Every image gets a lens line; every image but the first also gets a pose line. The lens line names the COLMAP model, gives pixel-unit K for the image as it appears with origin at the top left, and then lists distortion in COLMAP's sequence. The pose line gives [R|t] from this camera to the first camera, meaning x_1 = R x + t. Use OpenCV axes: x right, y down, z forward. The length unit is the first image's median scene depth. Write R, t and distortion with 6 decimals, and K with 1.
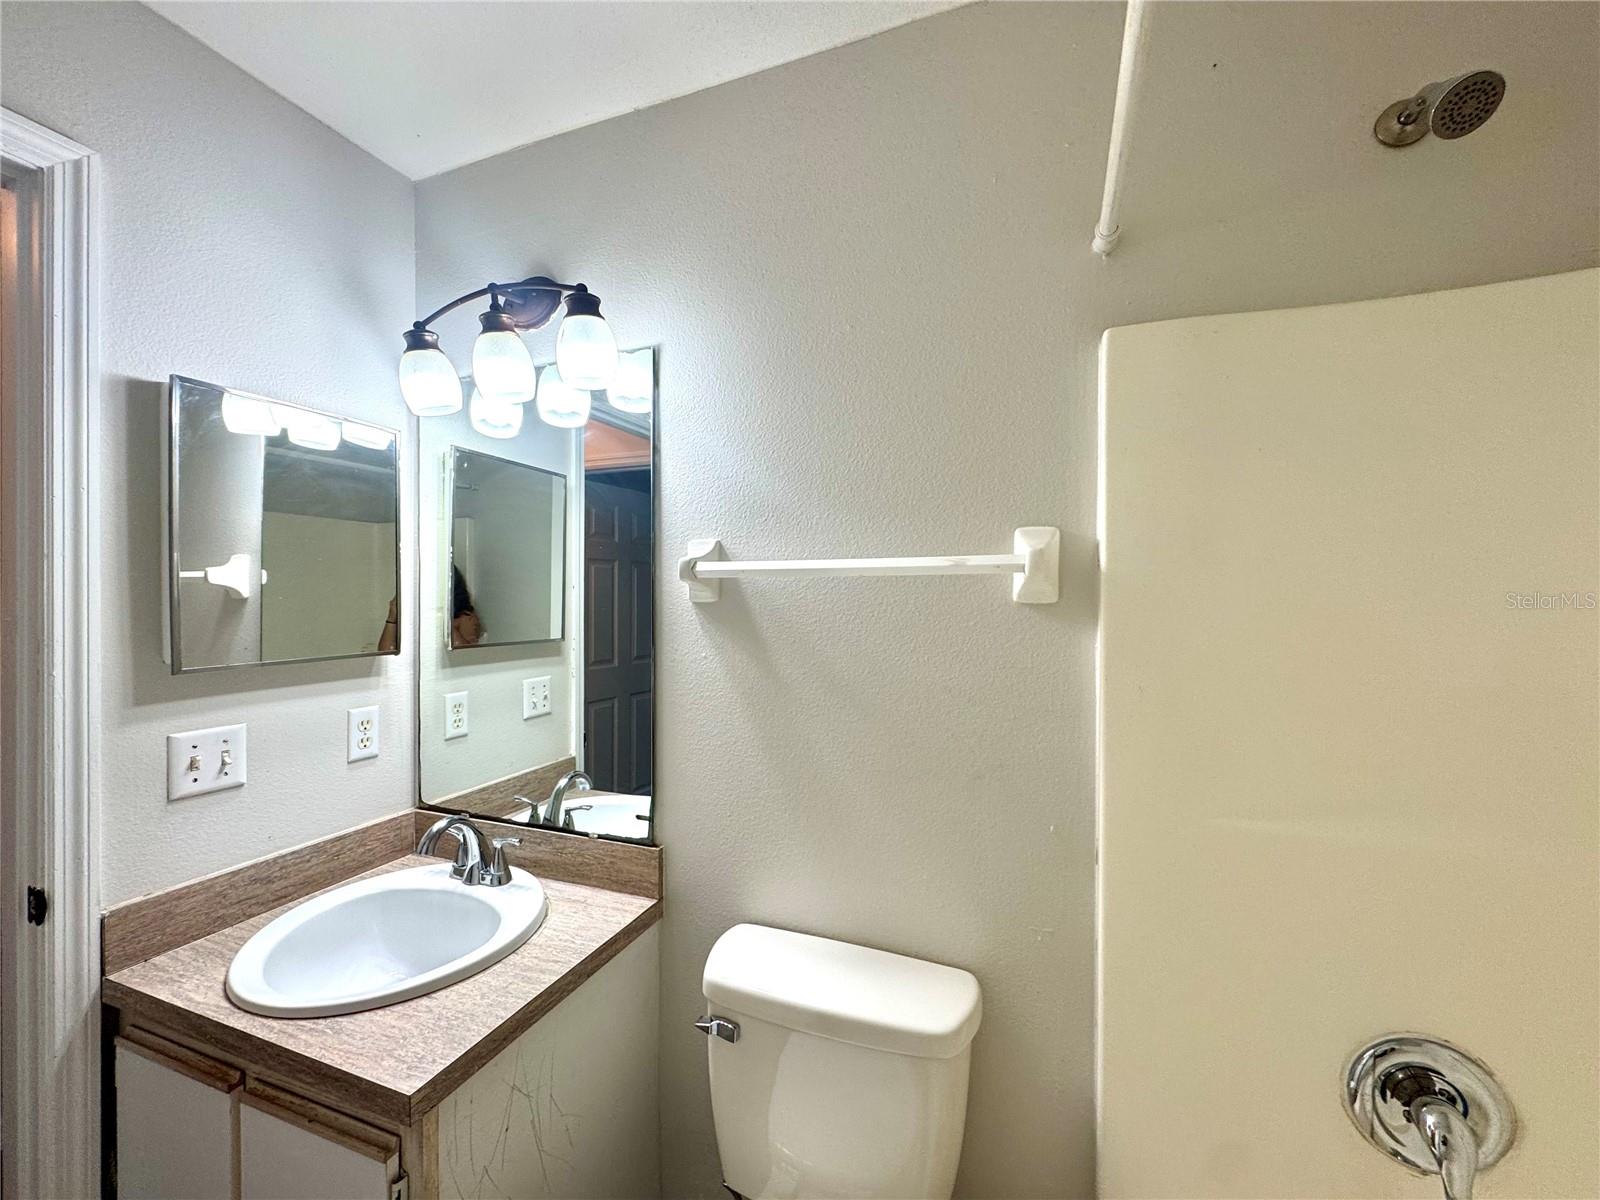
lens RADIAL K [[640.7, 0, 805.9], [0, 640.7, 601.9], [0, 0, 1]] dist [-0.002816, 0.001550]
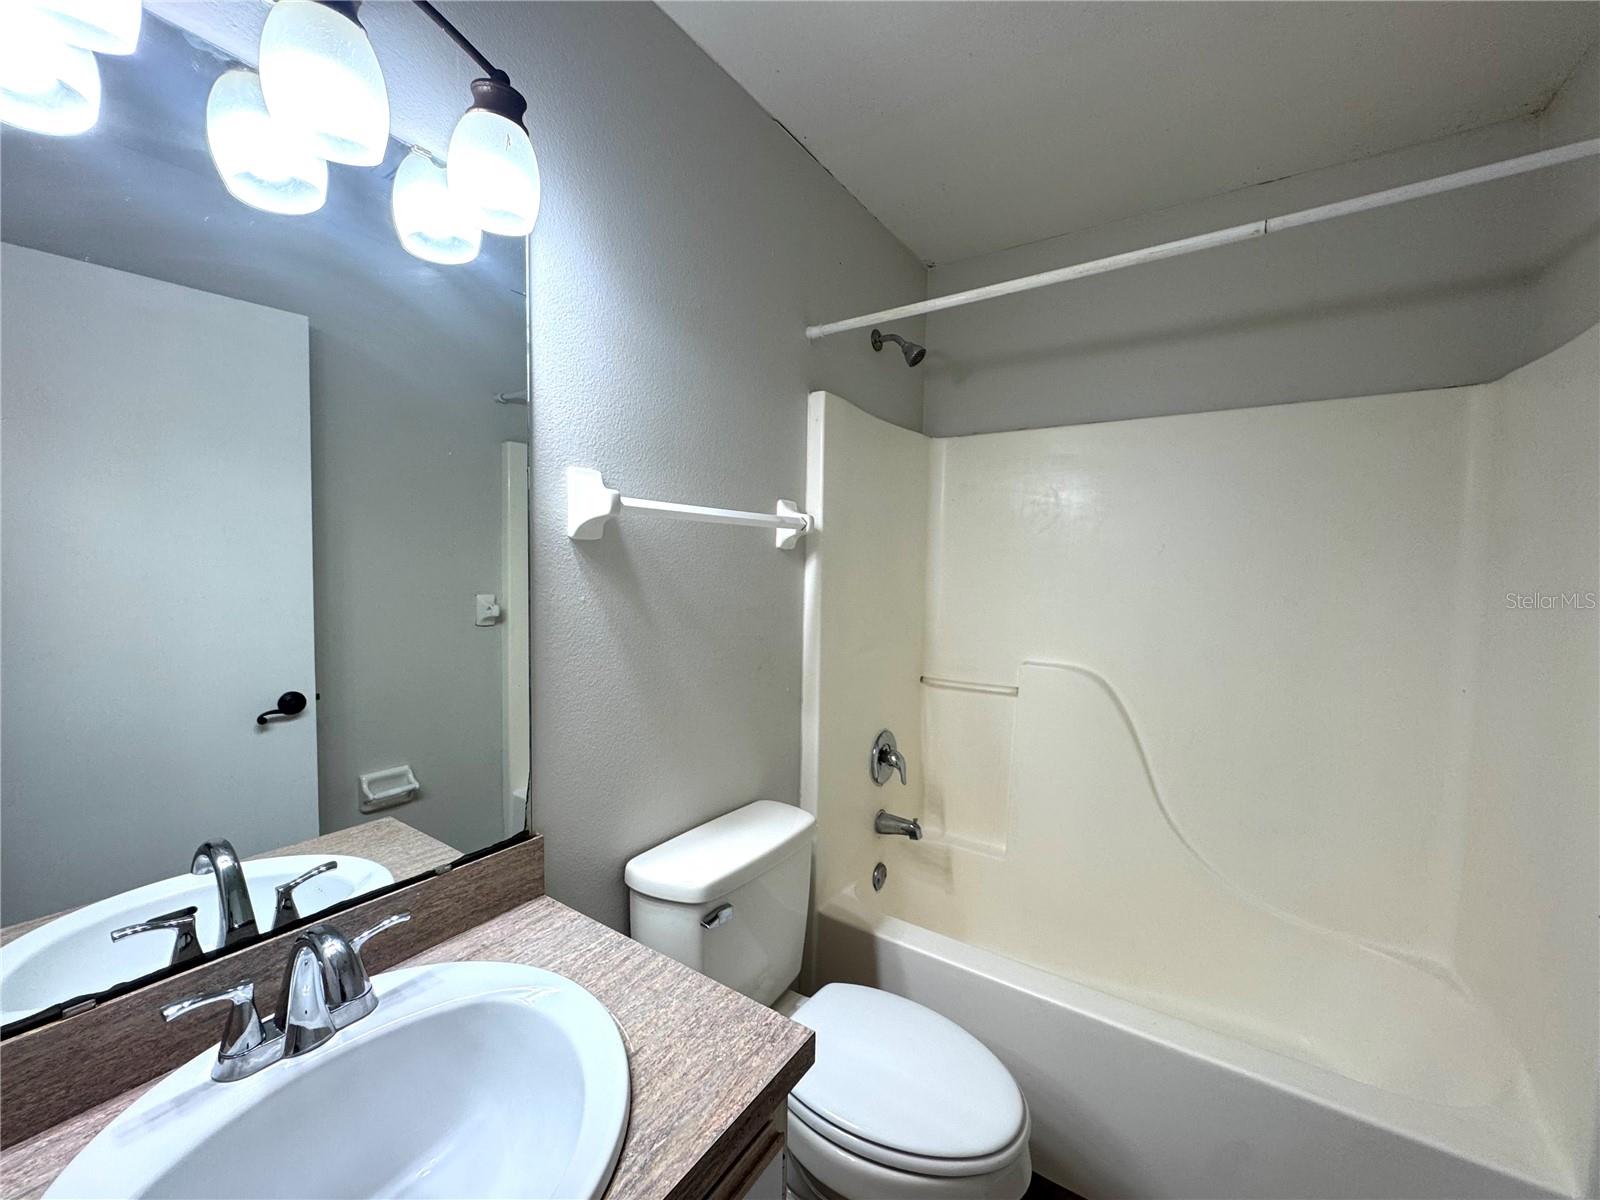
lens RADIAL K [[640.7, 0, 803.7], [0, 640.7, 594.5], [0, 0, 1]] dist [-0.002816, 0.001550]
pose [[0.242487, -0.043865, 0.969162, -0.965088], [-0.000326, 0.998974, 0.045296, 0.036262], [-0.970155, -0.011300, 0.242224, 0.485113]]
